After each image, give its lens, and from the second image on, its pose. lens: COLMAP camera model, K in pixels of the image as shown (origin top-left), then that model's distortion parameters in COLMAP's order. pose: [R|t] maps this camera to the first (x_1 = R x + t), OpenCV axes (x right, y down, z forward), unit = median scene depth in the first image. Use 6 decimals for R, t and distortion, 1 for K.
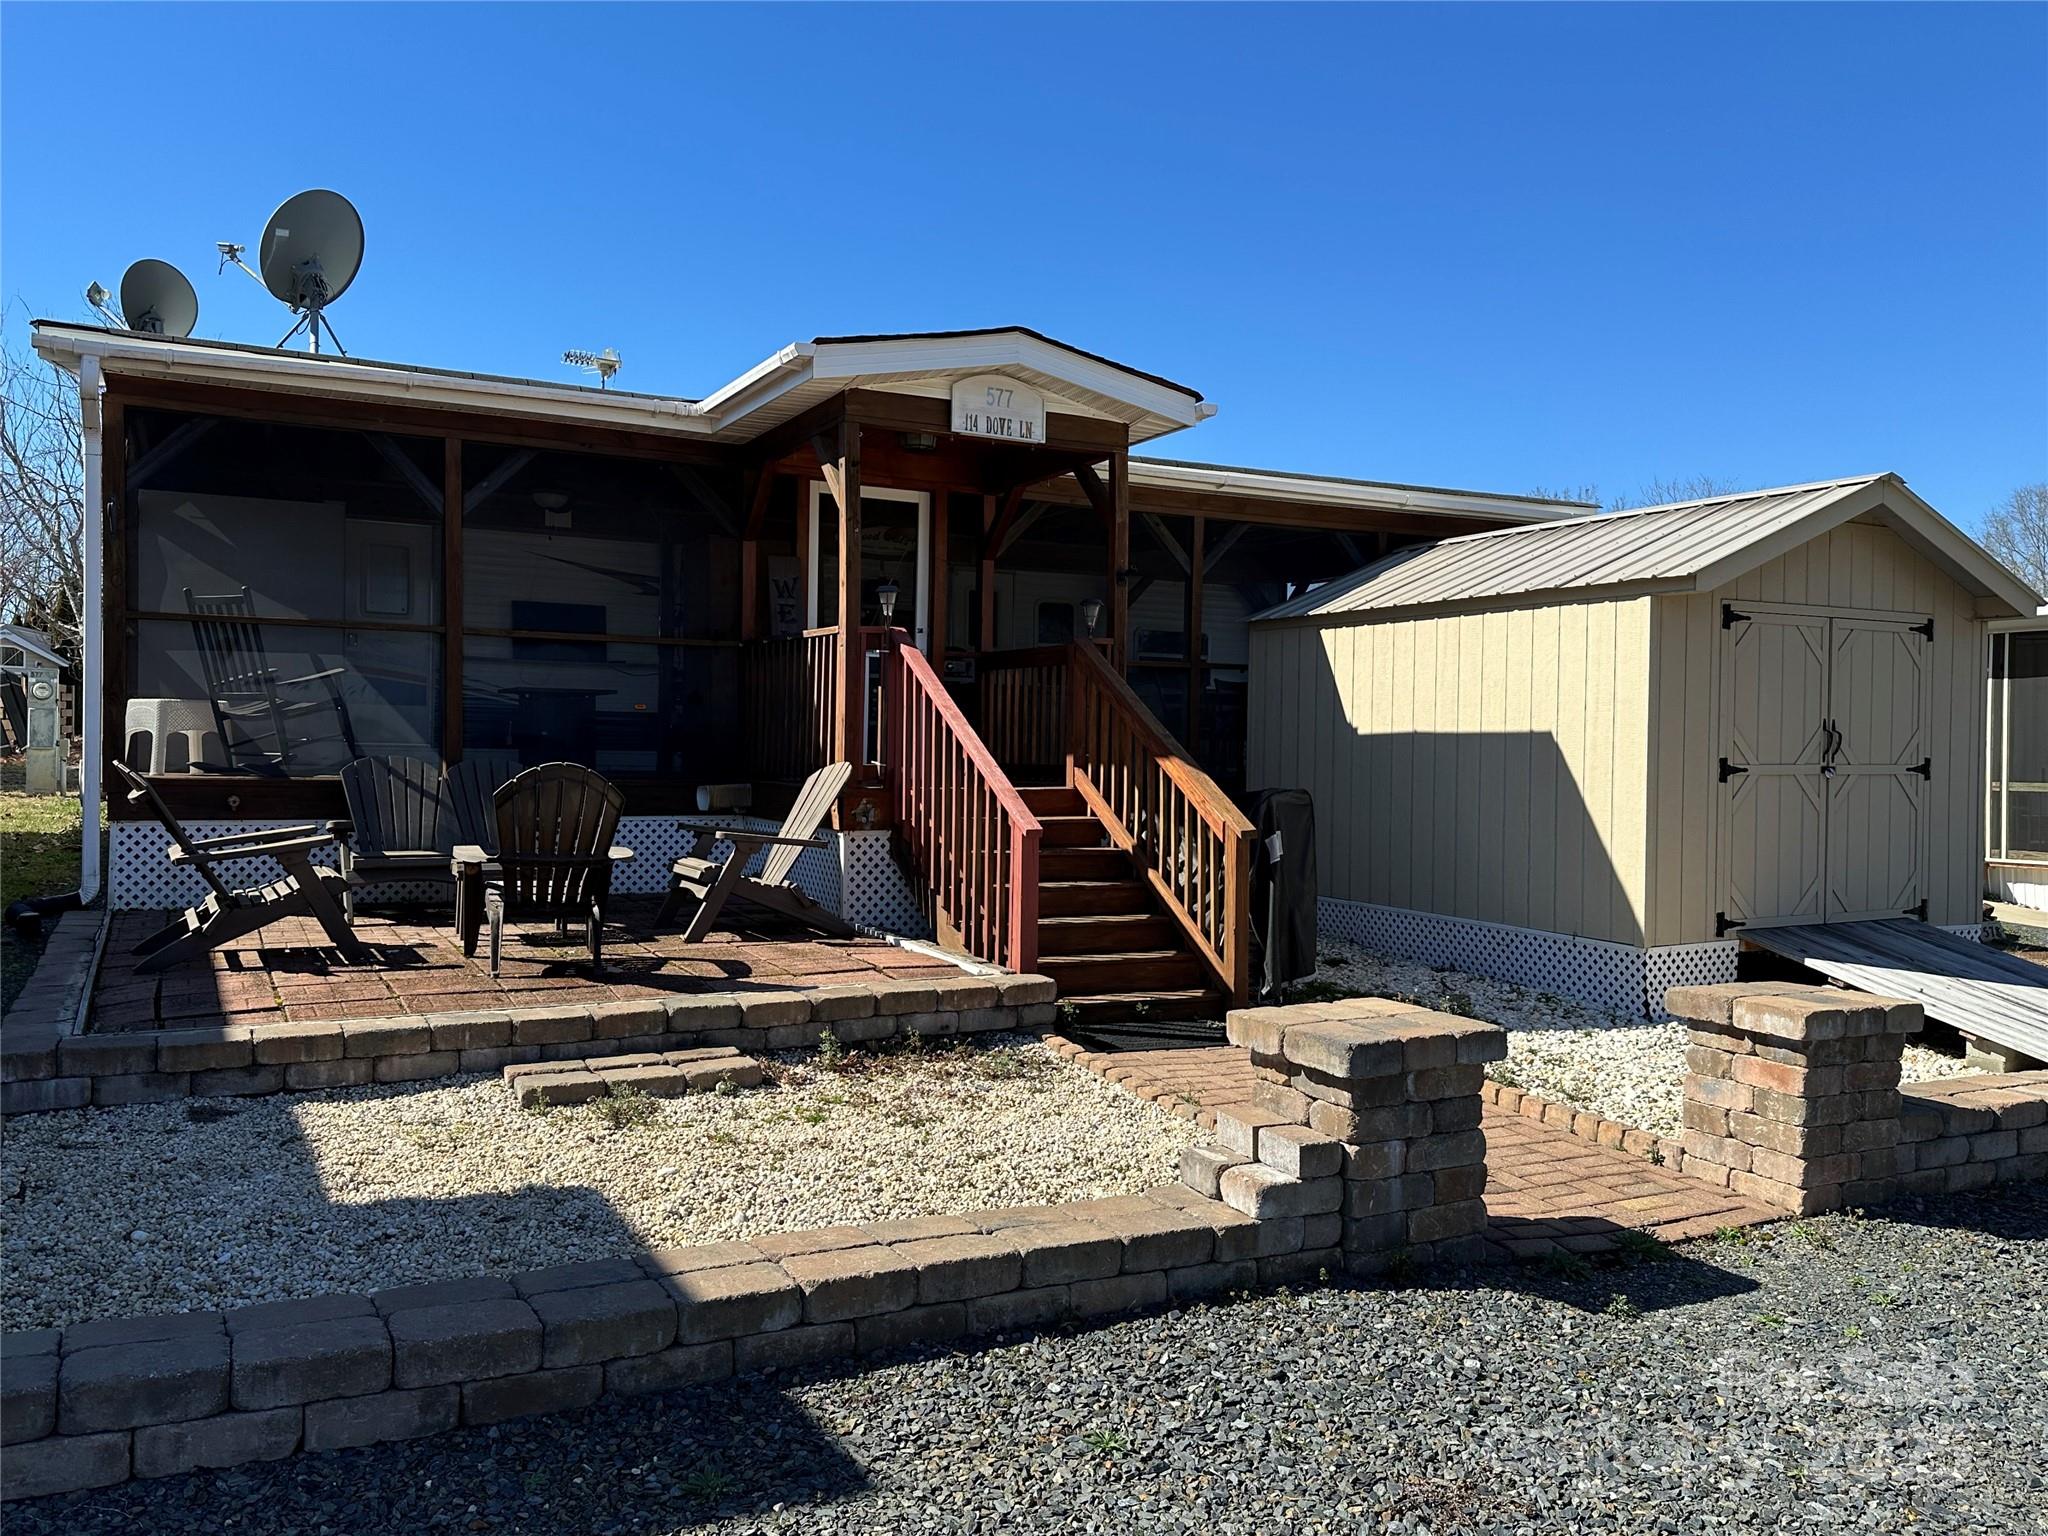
lens RADIAL K [[1532.2, 0, 1022.5], [0, 1532.2, 757.5], [0, 0, 1]] dist [0.155775, -0.276958]
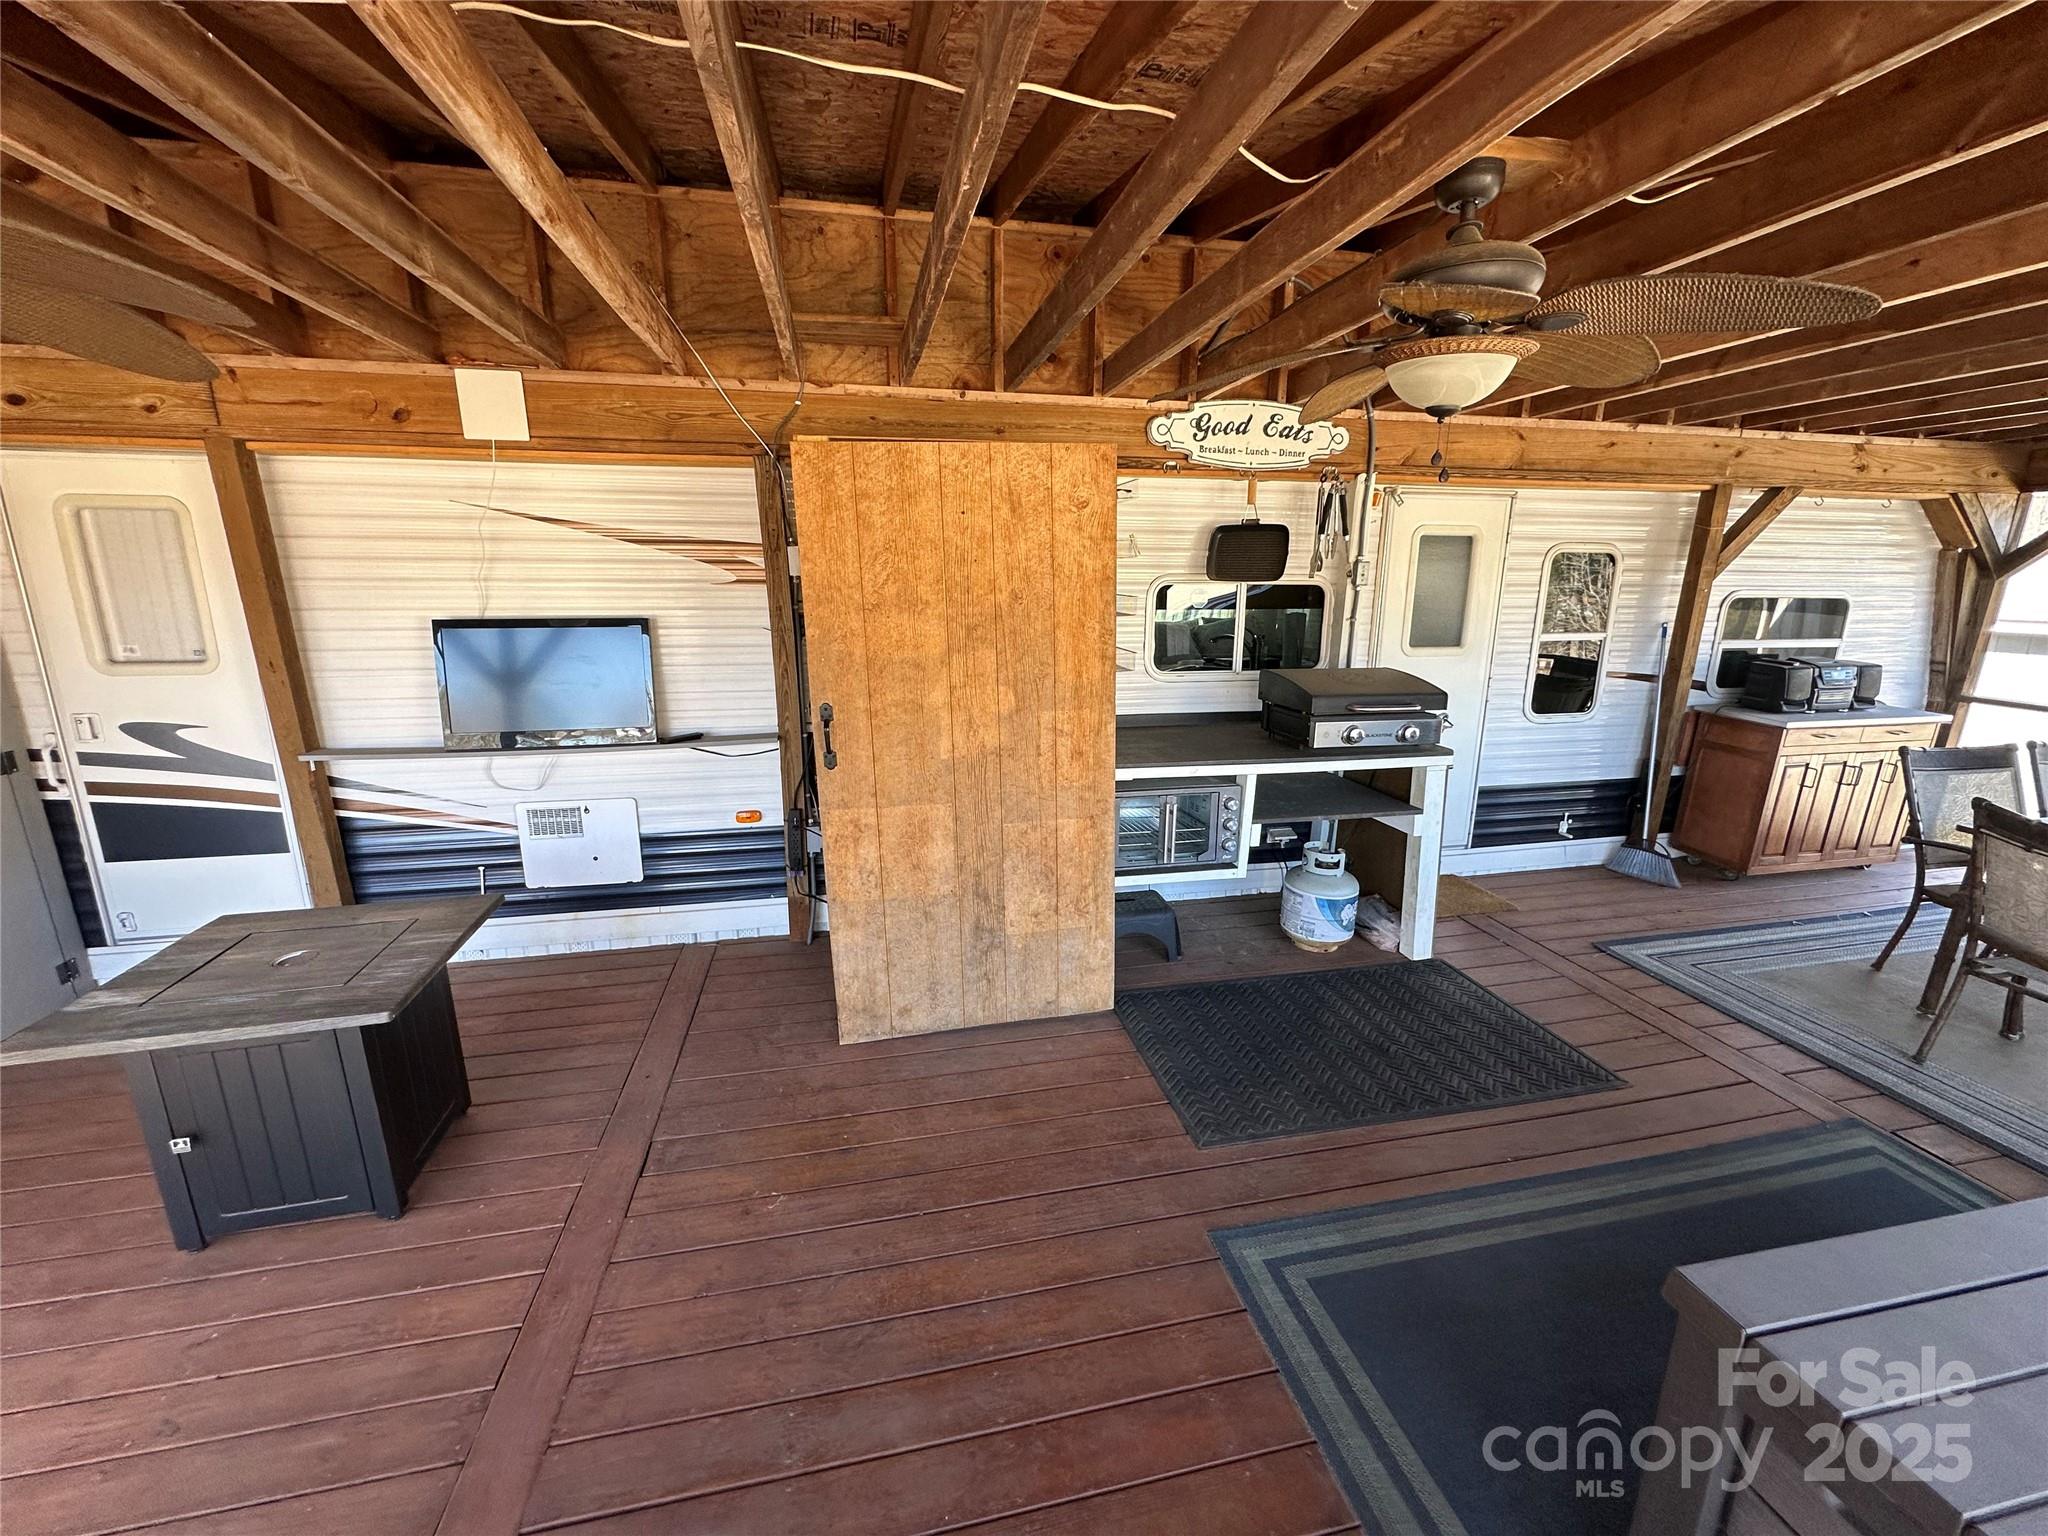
lens RADIAL K [[812.2, 0, 1025.5], [0, 812.2, 765.7], [0, 0, 1]] dist [-0.001869, 0.000041]
pose [[0.964245, 0.053032, -0.259653, -0.145315], [0.006595, 0.974669, 0.223556, -0.162600], [0.264931, -0.217275, 0.939469, 1.196601]]
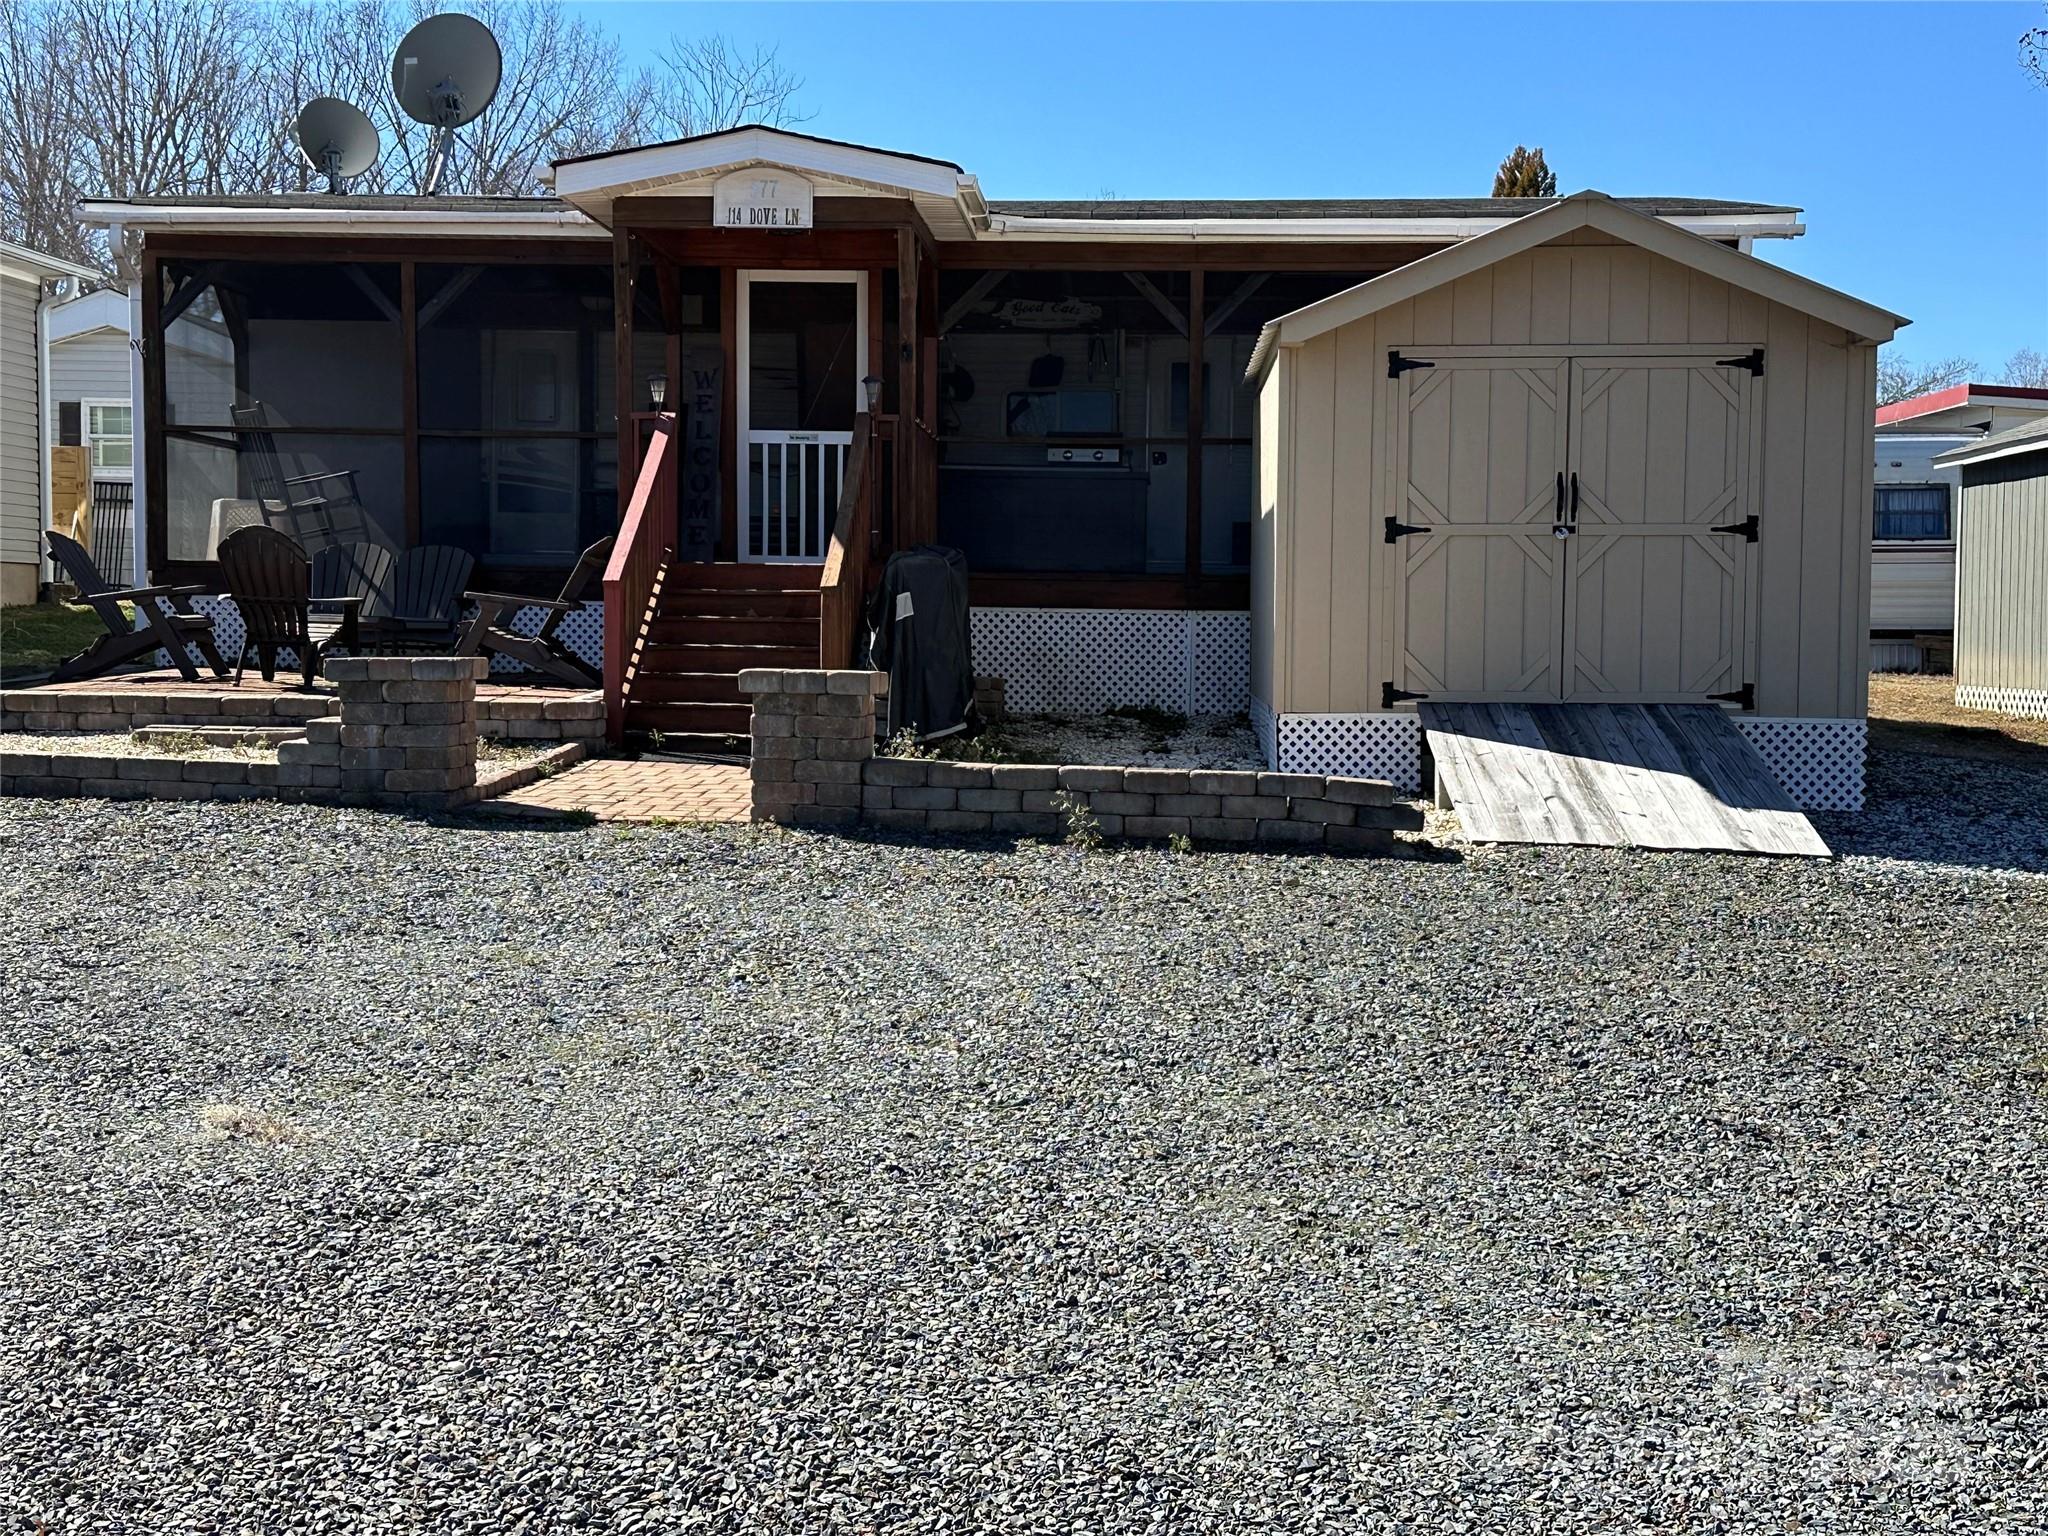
lens RADIAL K [[2698.1, 0, 1016.8], [0, 2698.1, 738.1], [0, 0, 1]] dist [0.131805, 0.006453]
pose [[0.862409, 0.017484, -0.505911, 1.075908], [-0.003295, 0.999576, 0.028928, 0.086484], [0.506202, -0.023280, 0.862101, -0.515185]]
